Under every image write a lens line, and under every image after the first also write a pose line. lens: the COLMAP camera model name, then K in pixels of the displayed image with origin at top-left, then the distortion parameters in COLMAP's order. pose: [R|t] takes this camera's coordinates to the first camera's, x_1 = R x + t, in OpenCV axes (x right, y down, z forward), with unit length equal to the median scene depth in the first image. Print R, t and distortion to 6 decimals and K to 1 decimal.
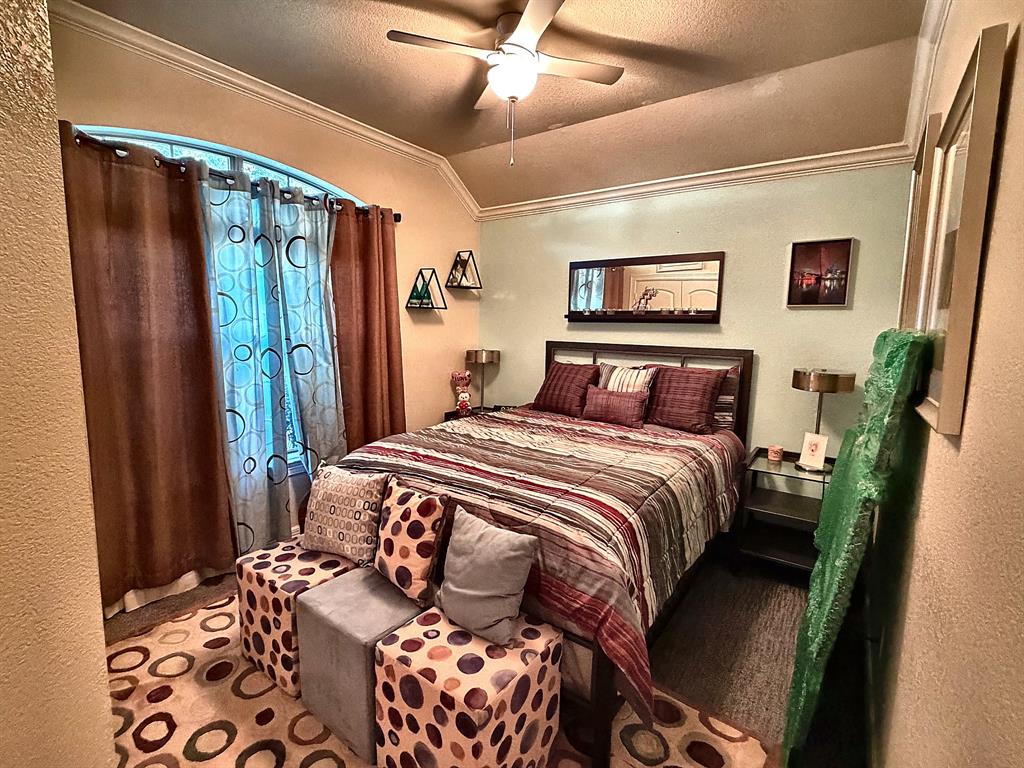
lens RADIAL K [[476.4, 0, 512.0], [0, 476.4, 384.0], [0, 0, 1]] dist [0.001881, 0.000105]
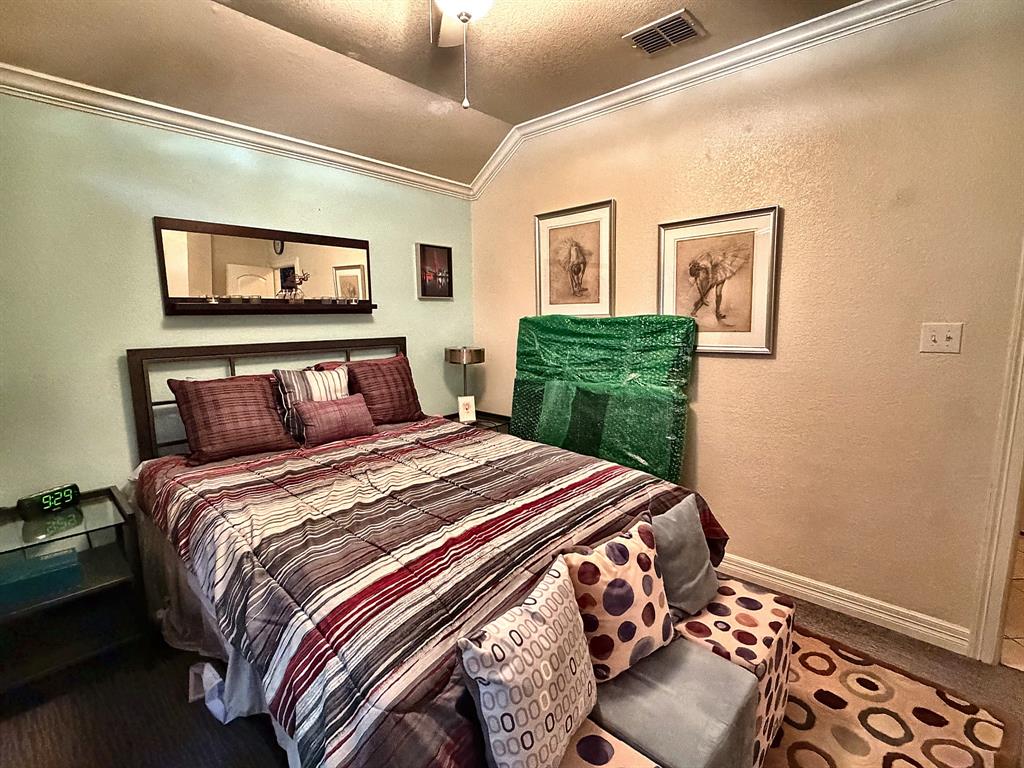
lens RADIAL K [[480.5, 0, 513.9], [0, 480.5, 379.8], [0, 0, 1]] dist [-0.002066, -0.000158]
pose [[0.111333, -0.154195, 0.981748, -0.728192], [0.135278, 0.981045, 0.138744, -0.120457], [-0.984533, 0.117362, 0.130081, 0.796082]]
